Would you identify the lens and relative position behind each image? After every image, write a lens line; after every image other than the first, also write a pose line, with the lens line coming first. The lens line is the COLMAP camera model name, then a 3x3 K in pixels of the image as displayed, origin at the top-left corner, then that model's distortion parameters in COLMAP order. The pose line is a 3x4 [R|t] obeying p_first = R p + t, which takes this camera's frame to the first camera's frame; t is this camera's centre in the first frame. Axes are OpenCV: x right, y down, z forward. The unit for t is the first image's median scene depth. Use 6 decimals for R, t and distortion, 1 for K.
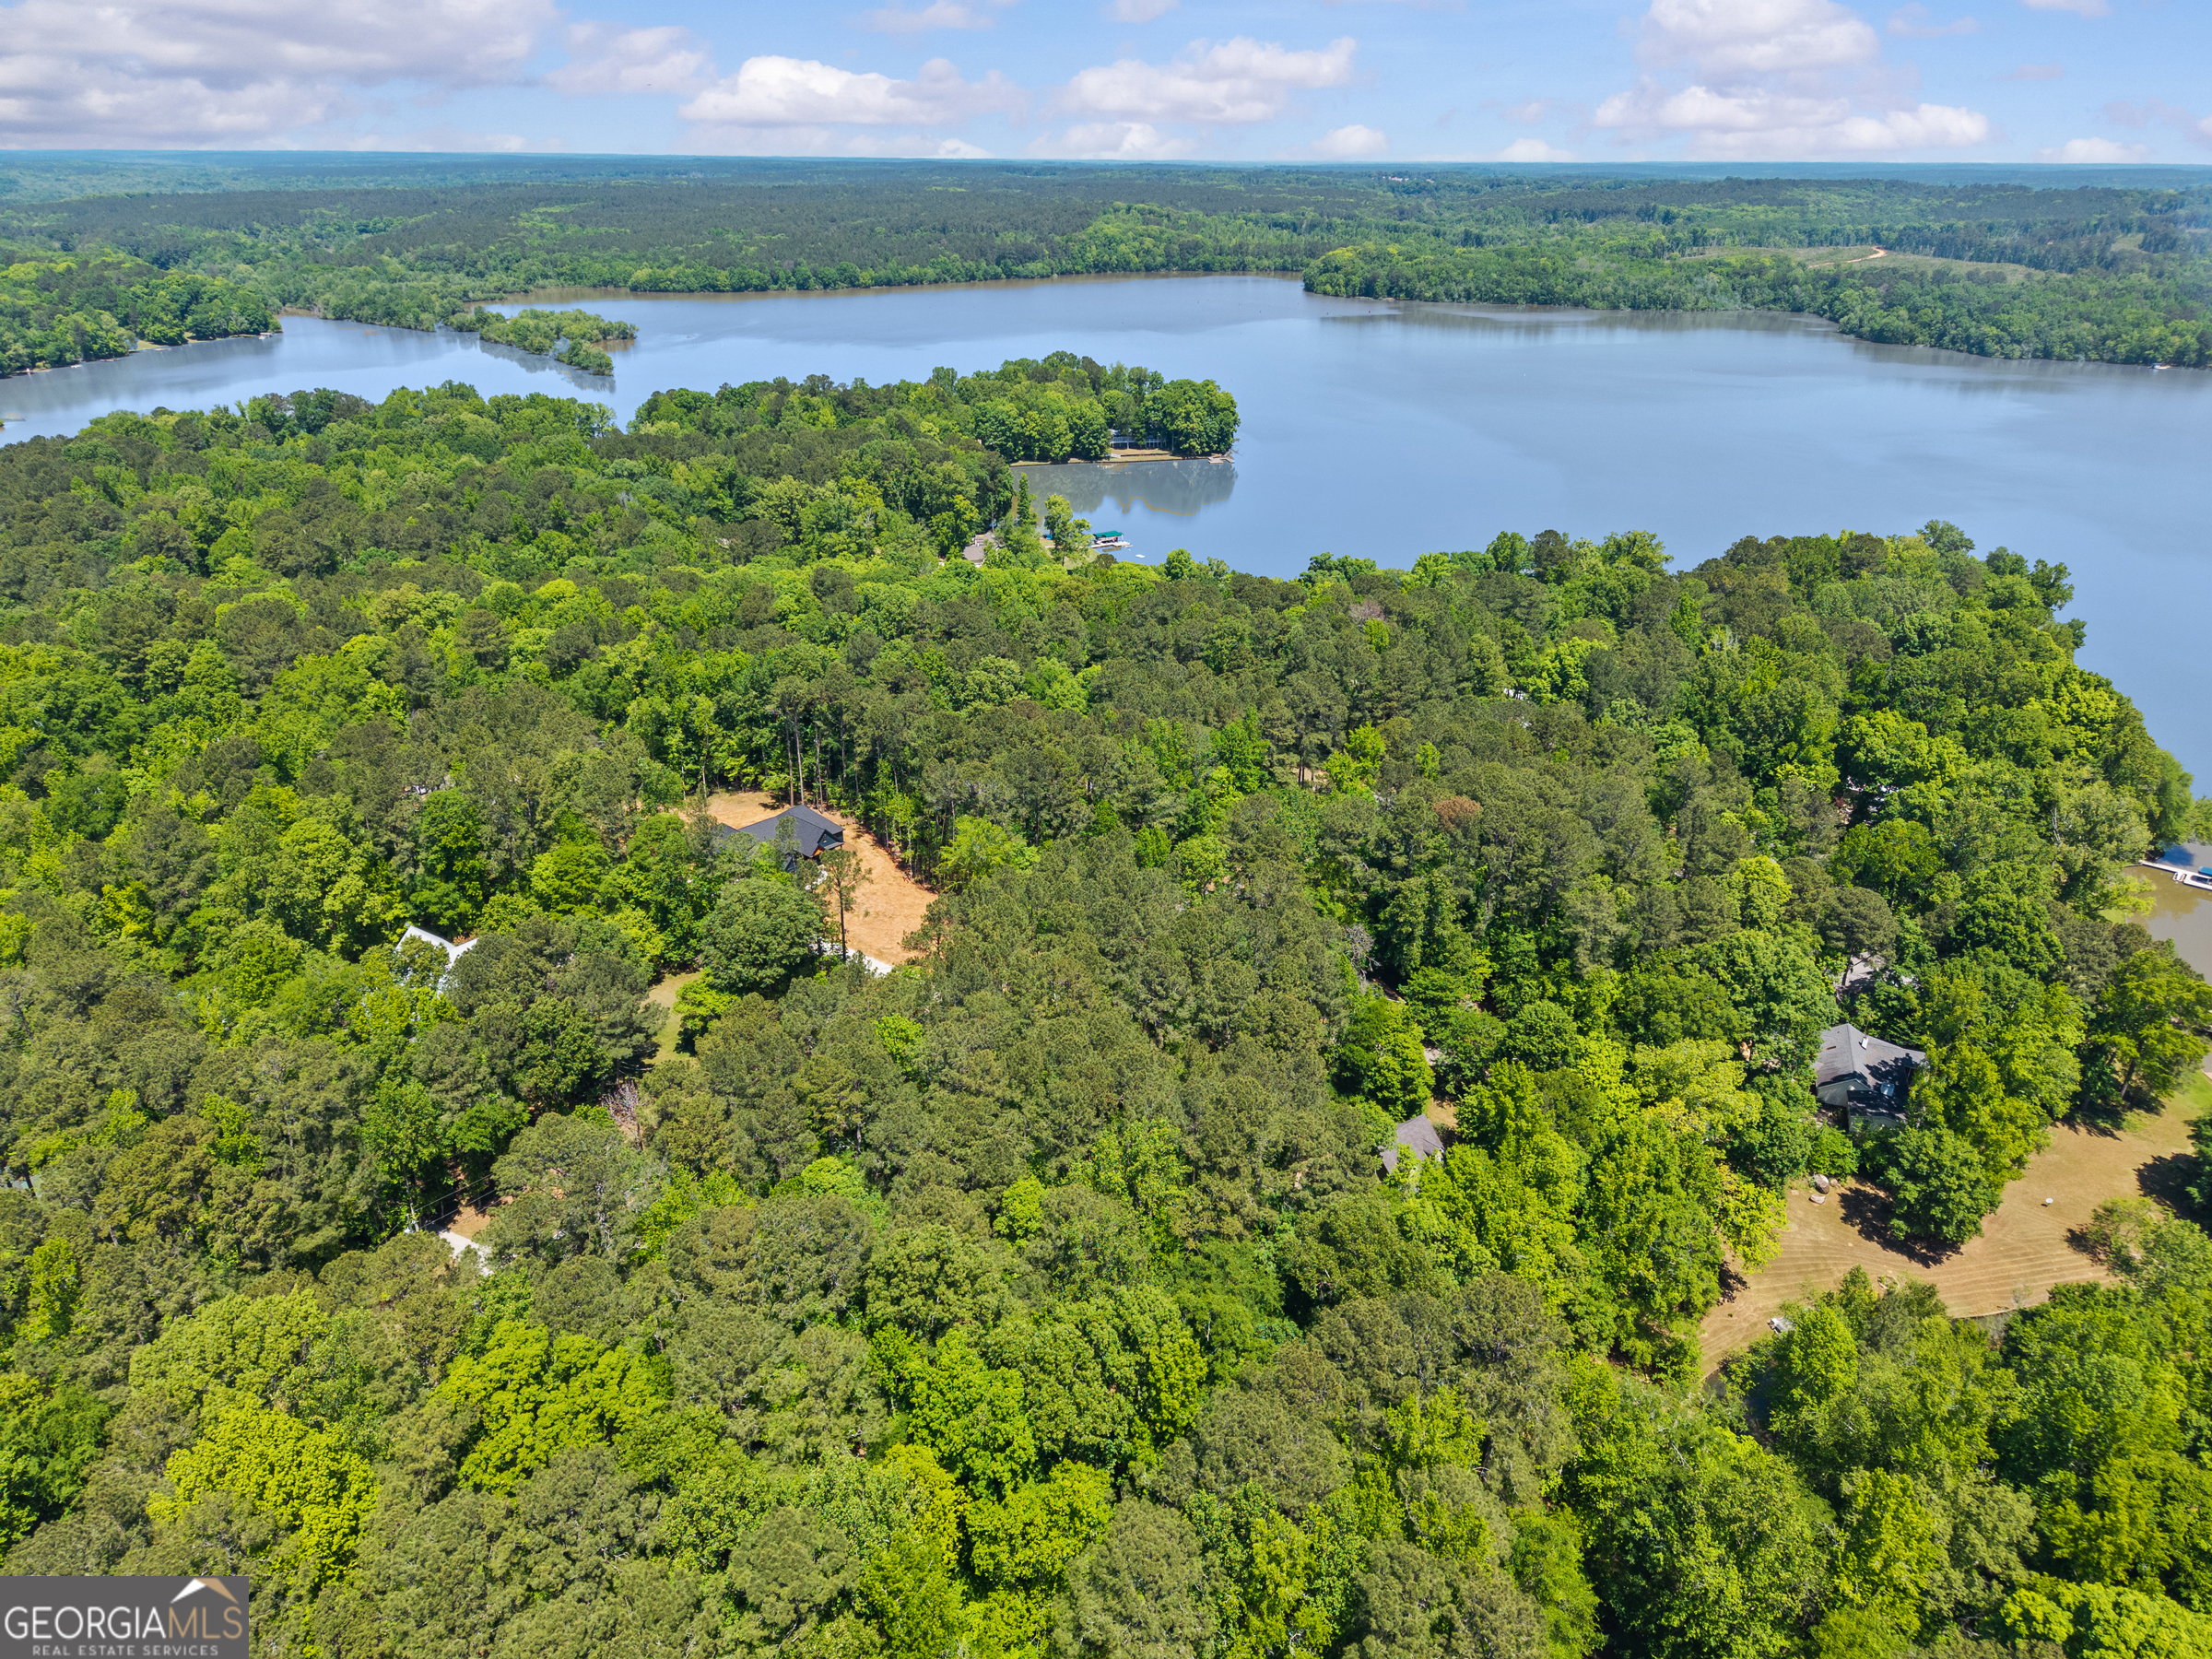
lens RADIAL K [[1466.3, 0, 1101.6], [0, 1466.3, 863.2], [0, 0, 1]] dist [0.023000, -0.014455]
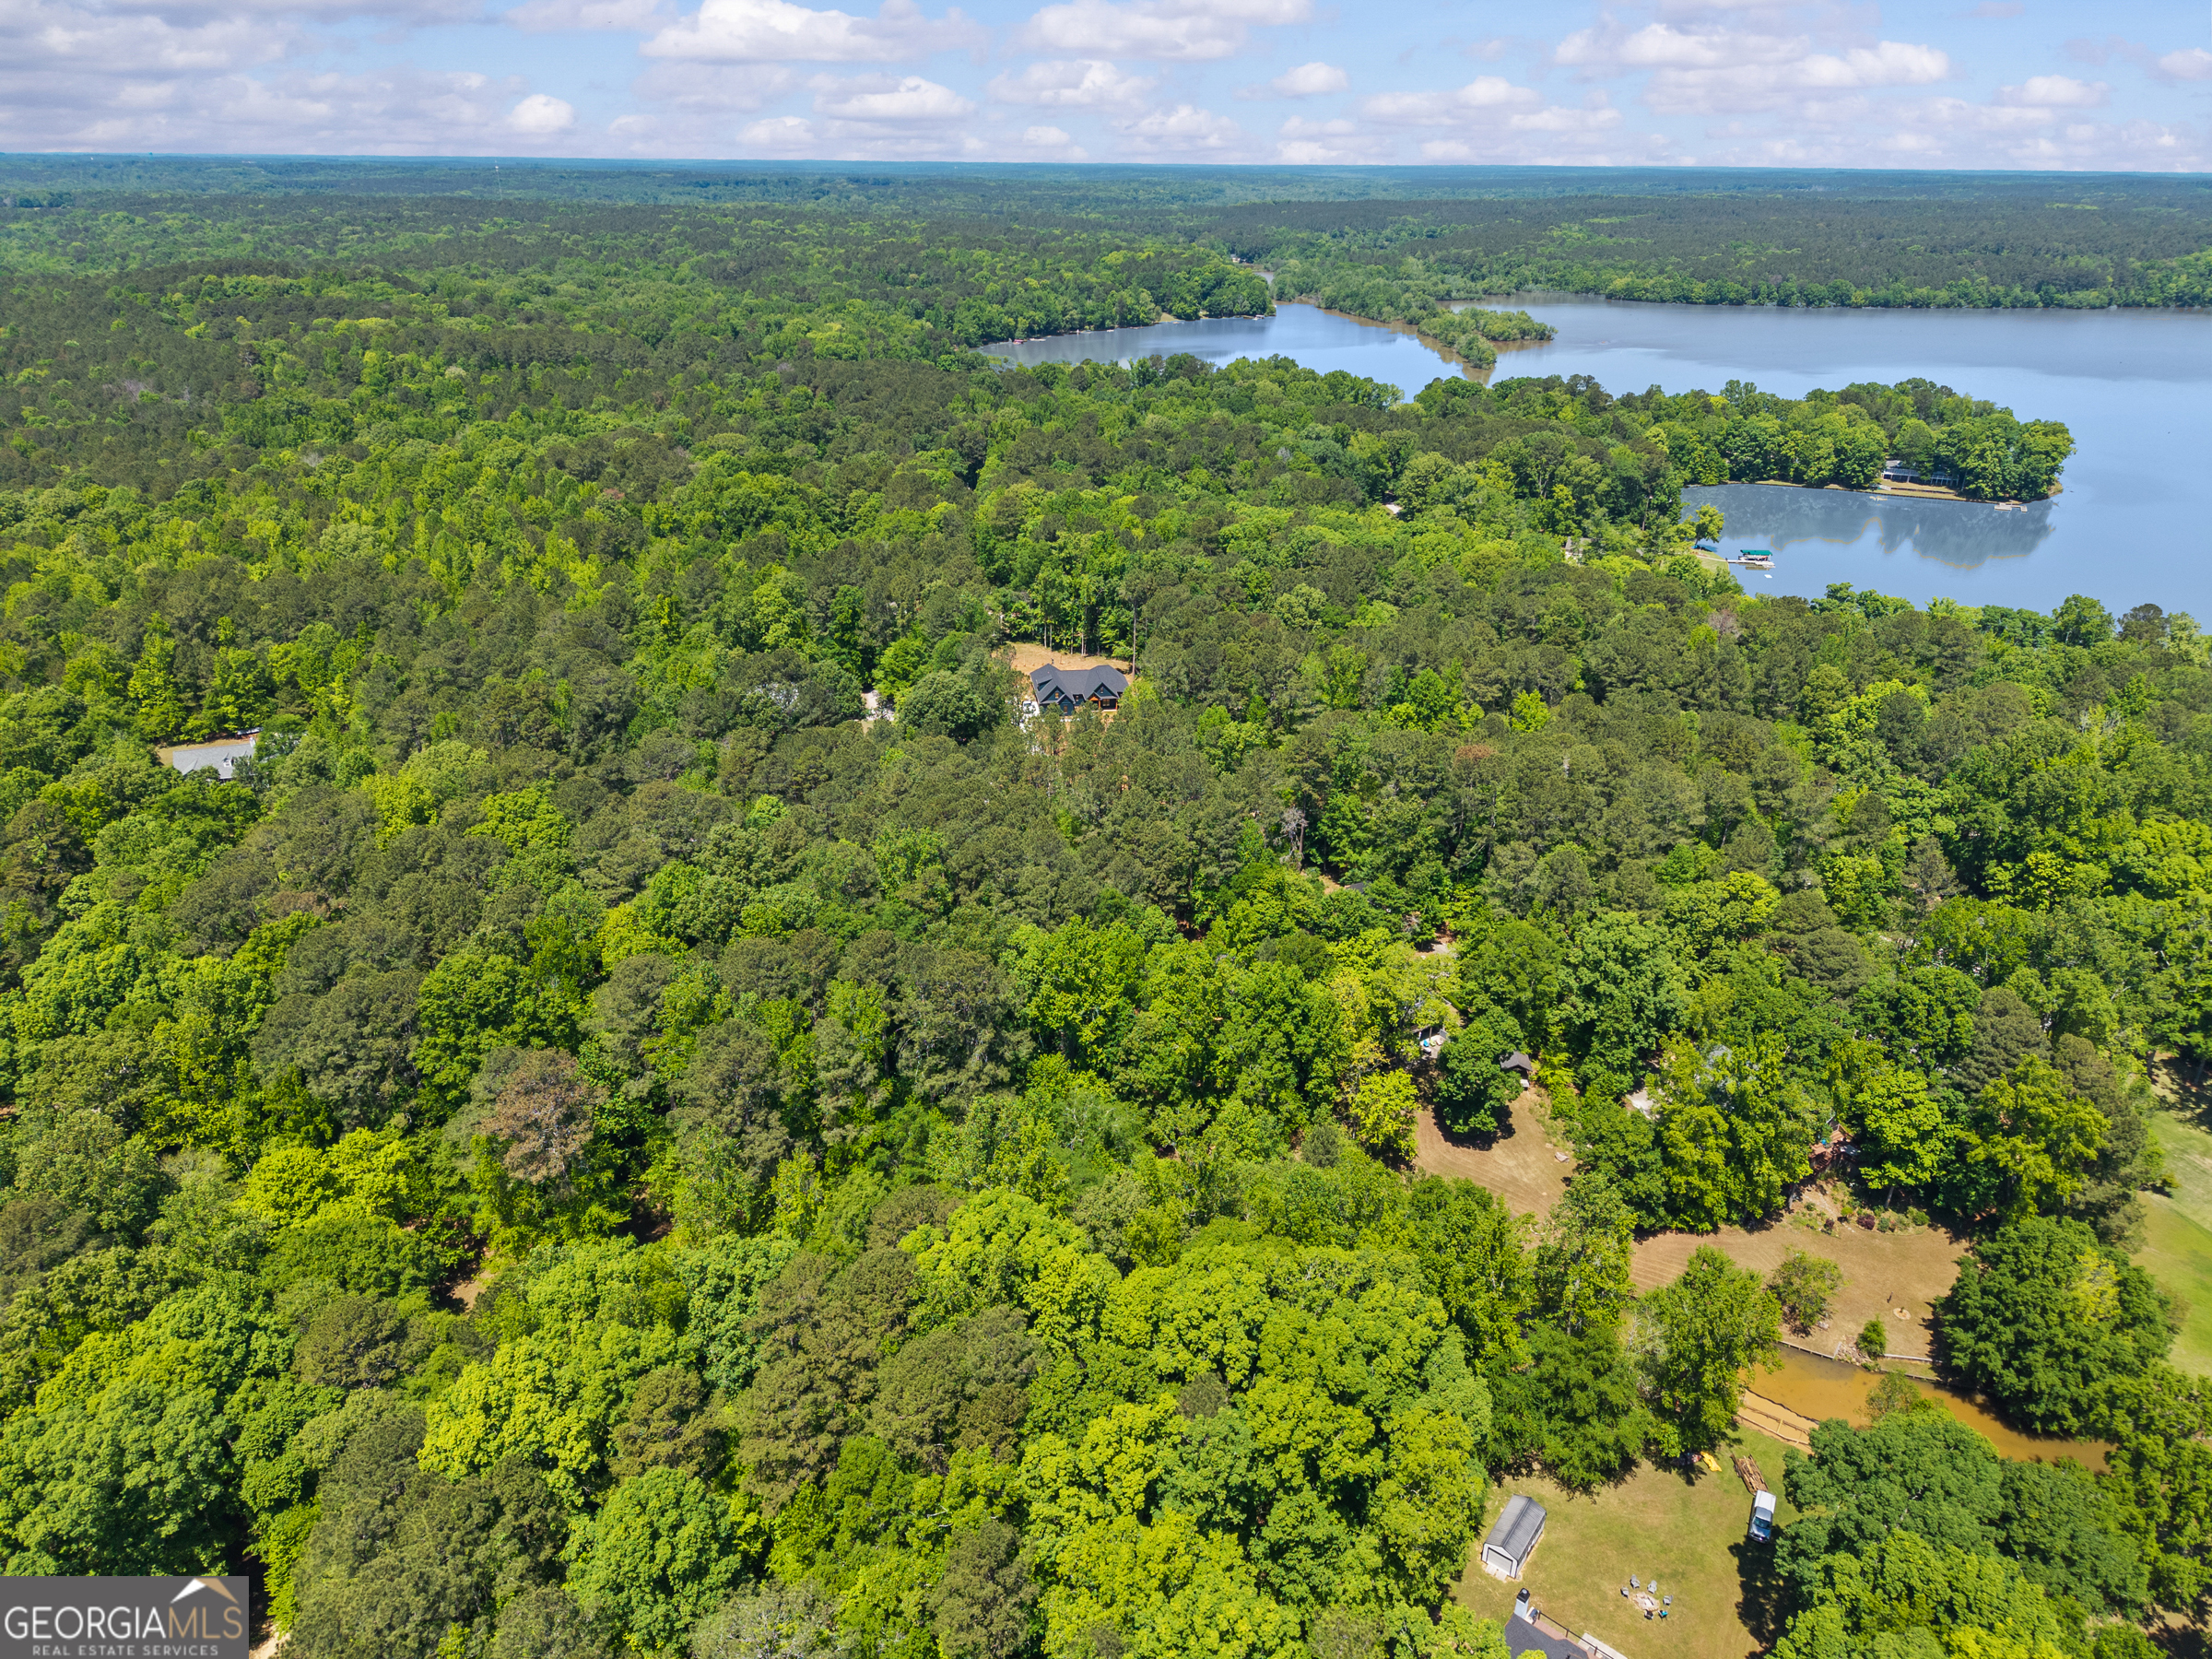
lens RADIAL K [[1477.6, 0, 1104.6], [0, 1477.6, 836.2], [0, 0, 1]] dist [0.014551, -0.009514]
pose [[0.776744, 0.262108, -0.572685, 0.143808], [-0.276317, 0.958926, 0.064110, 0.005900], [0.565967, 0.108445, 0.817265, -0.011774]]
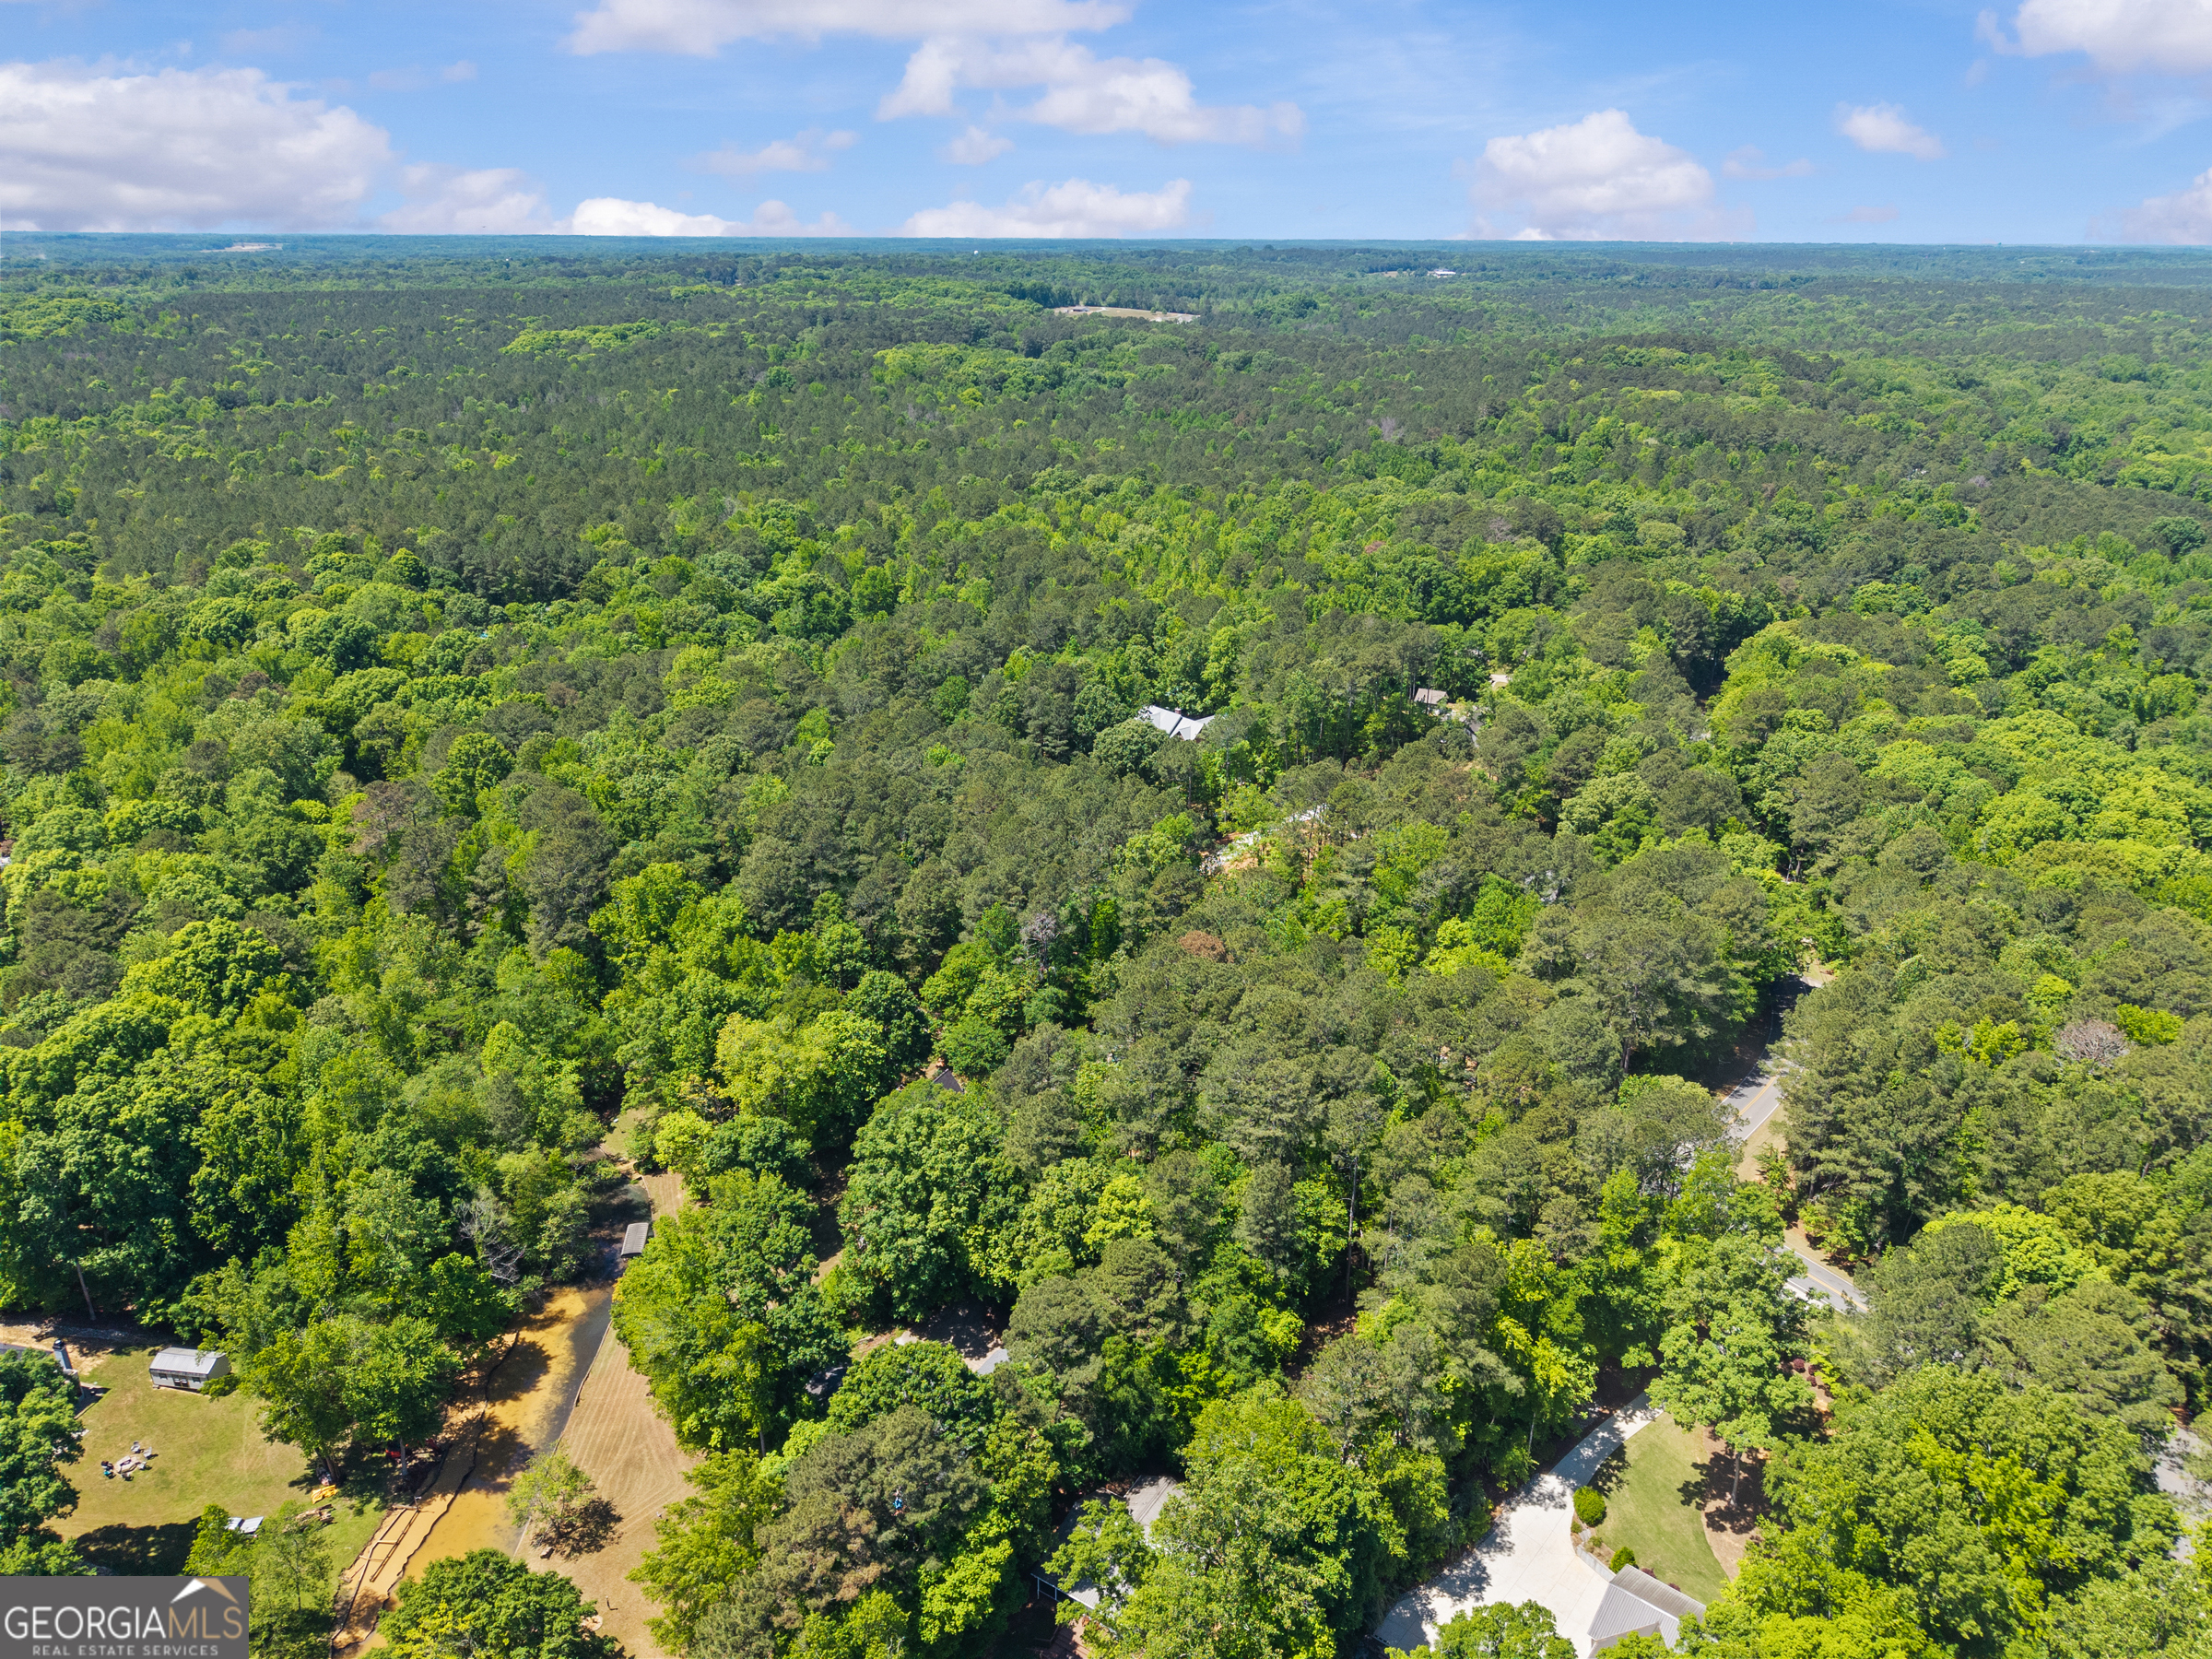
lens RADIAL K [[1477.6, 0, 1104.6], [0, 1477.6, 836.2], [0, 0, 1]] dist [0.014551, -0.009514]
pose [[-0.172955, 0.364700, -0.914921, 0.222586], [-0.434692, 0.805291, 0.403173, -0.090479], [0.883815, 0.467440, 0.019253, 0.191282]]
